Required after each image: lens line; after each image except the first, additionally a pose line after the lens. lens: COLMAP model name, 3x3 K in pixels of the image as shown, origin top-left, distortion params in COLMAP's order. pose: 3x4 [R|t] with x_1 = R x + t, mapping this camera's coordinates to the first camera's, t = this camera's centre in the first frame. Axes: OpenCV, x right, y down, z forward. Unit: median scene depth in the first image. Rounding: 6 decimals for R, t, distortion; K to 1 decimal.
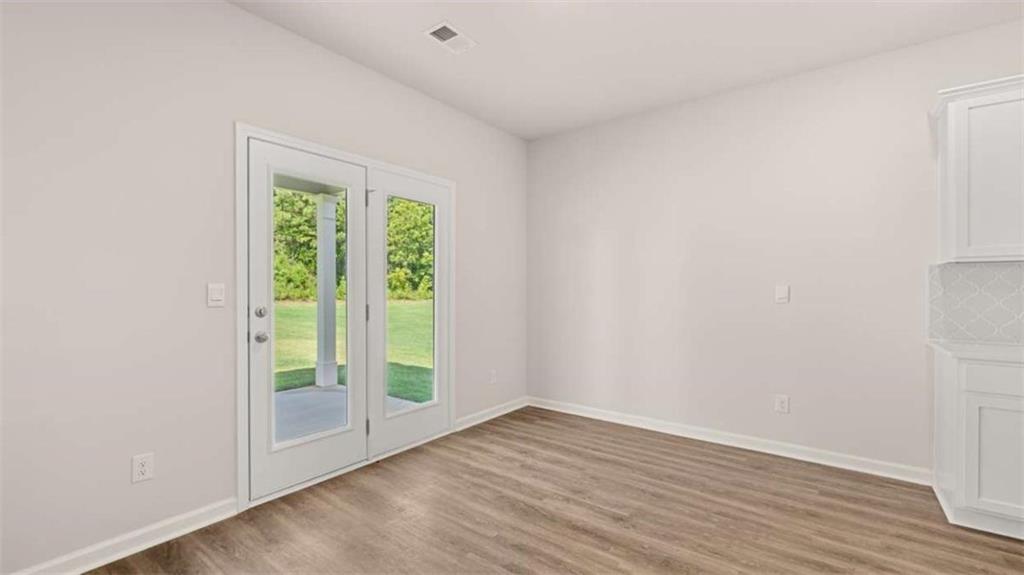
lens RADIAL K [[431.1, 0, 516.2], [0, 431.1, 292.4], [0, 0, 1]] dist [0.001780, -0.000054]
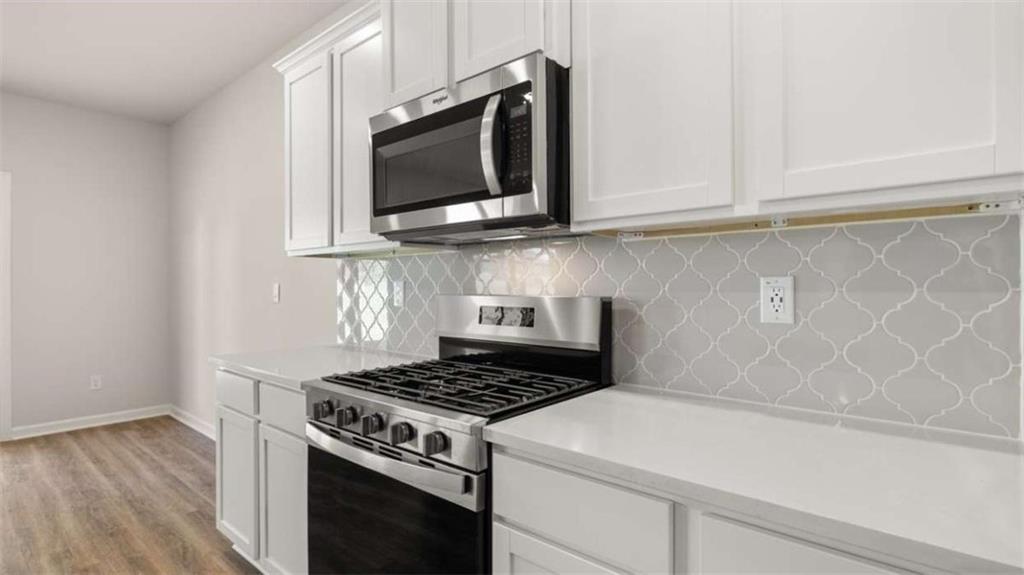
lens RADIAL K [[483.5, 0, 505.8], [0, 483.5, 278.4], [0, 0, 1]] dist [-0.002360, -0.000770]
pose [[0.997713, -0.004684, -0.067430, 1.266720], [0.002392, 0.999418, -0.034025, 0.011825], [0.067550, 0.033785, 0.997144, 0.021137]]
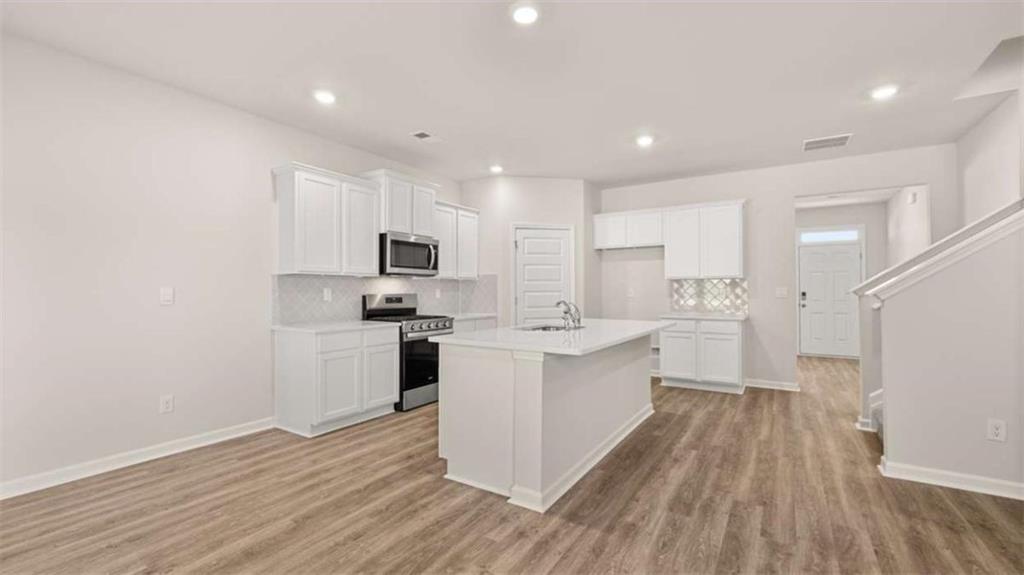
lens RADIAL K [[431.1, 0, 502.8], [0, 431.1, 285.7], [0, 0, 1]] dist [0.001780, -0.000054]
pose [[-0.048016, 0.005645, 0.998831, -0.482513], [0.007137, 0.999960, -0.005308, -0.011358], [-0.998821, 0.006874, -0.048054, 0.278980]]
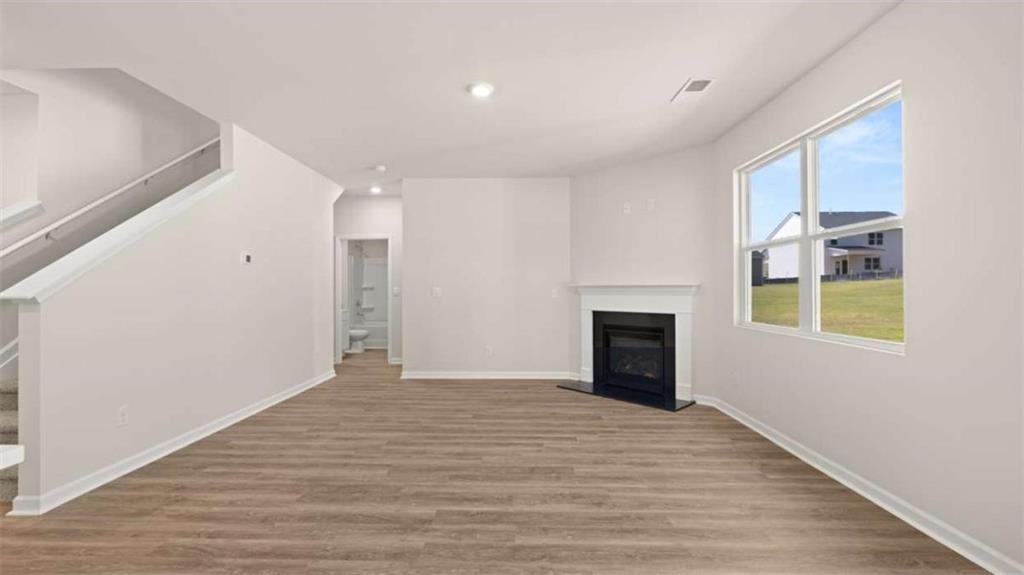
lens RADIAL K [[431.1, 0, 517.8], [0, 431.1, 288.1], [0, 0, 1]] dist [0.001780, -0.000054]
pose [[-0.818706, -0.003825, -0.574200, 0.181305], [-0.006653, 0.999974, 0.002825, -0.012763], [0.574174, 0.006133, -0.818710, 0.546190]]
